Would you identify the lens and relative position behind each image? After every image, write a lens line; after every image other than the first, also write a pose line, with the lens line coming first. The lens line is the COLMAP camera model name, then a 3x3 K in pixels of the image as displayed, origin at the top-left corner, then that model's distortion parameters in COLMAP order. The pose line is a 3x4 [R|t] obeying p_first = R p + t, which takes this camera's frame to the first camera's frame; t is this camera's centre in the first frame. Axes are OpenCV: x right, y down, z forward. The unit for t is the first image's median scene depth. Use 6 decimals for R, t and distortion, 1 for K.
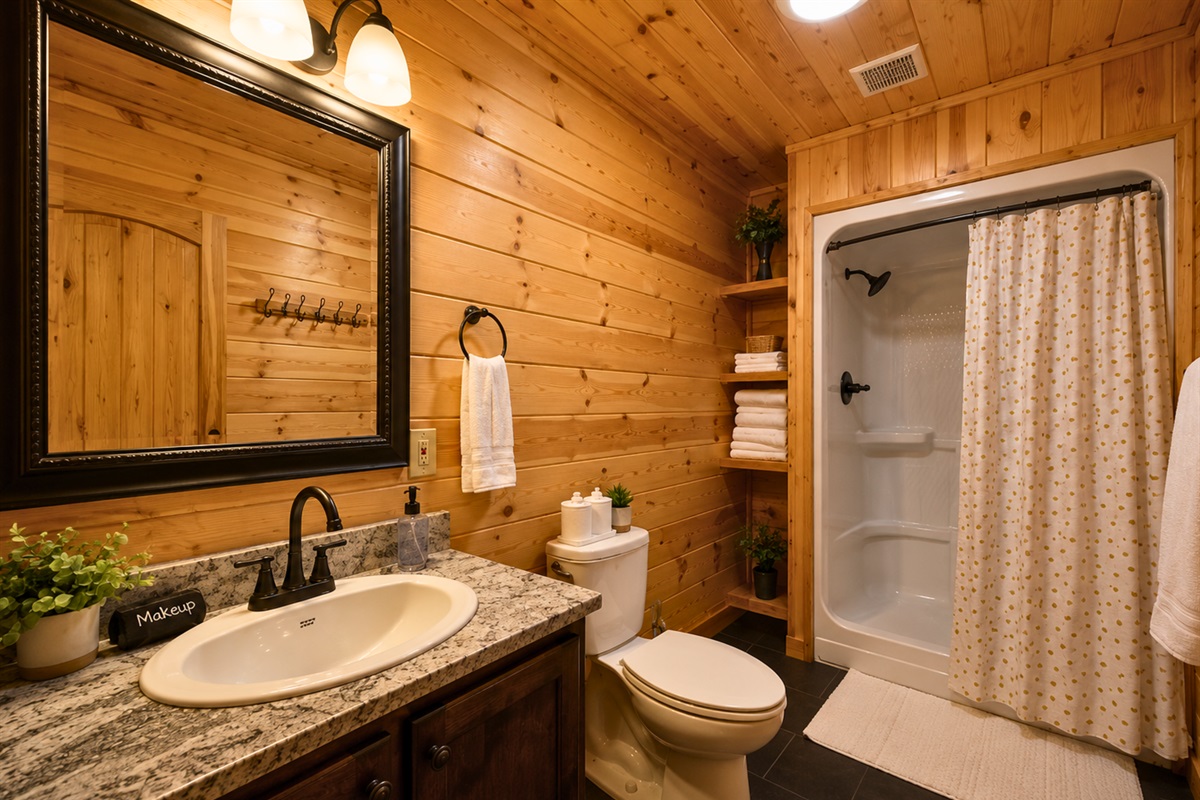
lens RADIAL K [[521.5, 0, 601.5], [0, 521.5, 400.8], [0, 0, 1]] dist [-0.001069, -0.000349]
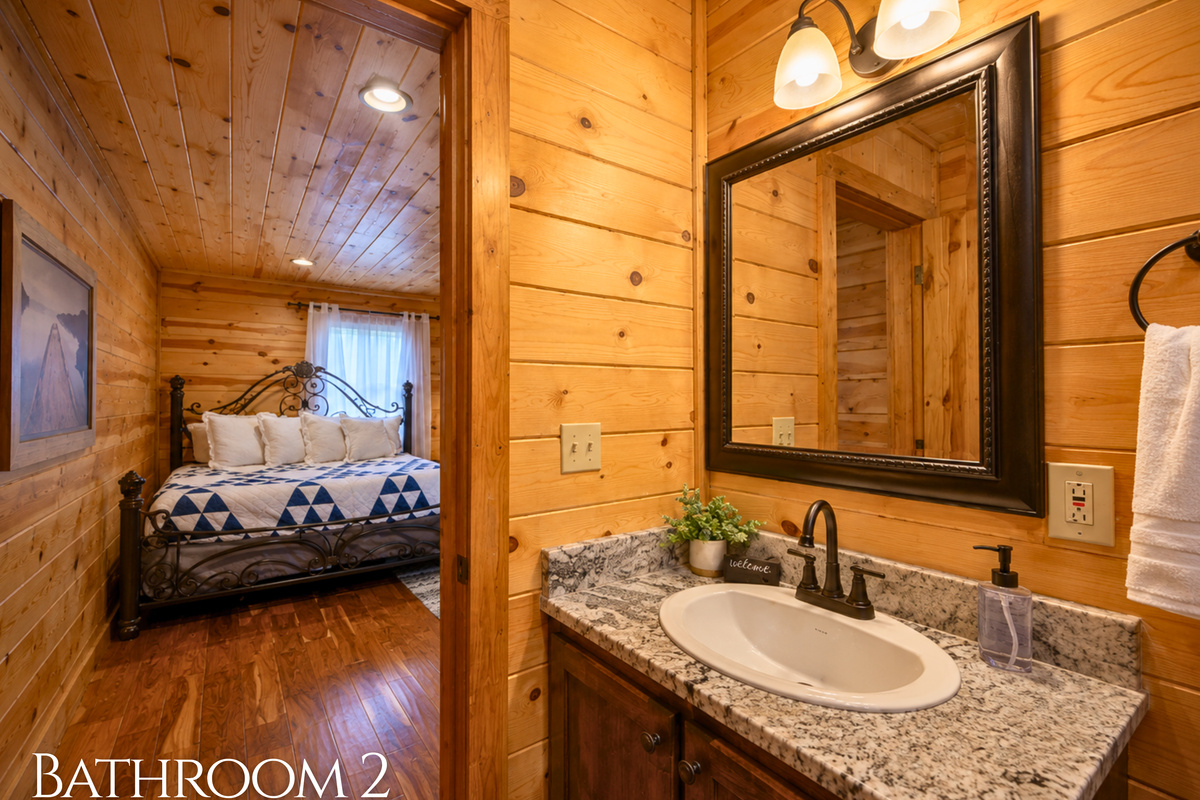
lens RADIAL K [[521.5, 0, 601.9], [0, 521.5, 398.7], [0, 0, 1]] dist [-0.001069, -0.000349]
pose [[-0.250951, -0.008569, -0.967962, 0.511208], [-0.000302, 0.999961, -0.008773, -0.024334], [0.968000, -0.001909, -0.250944, 0.782785]]
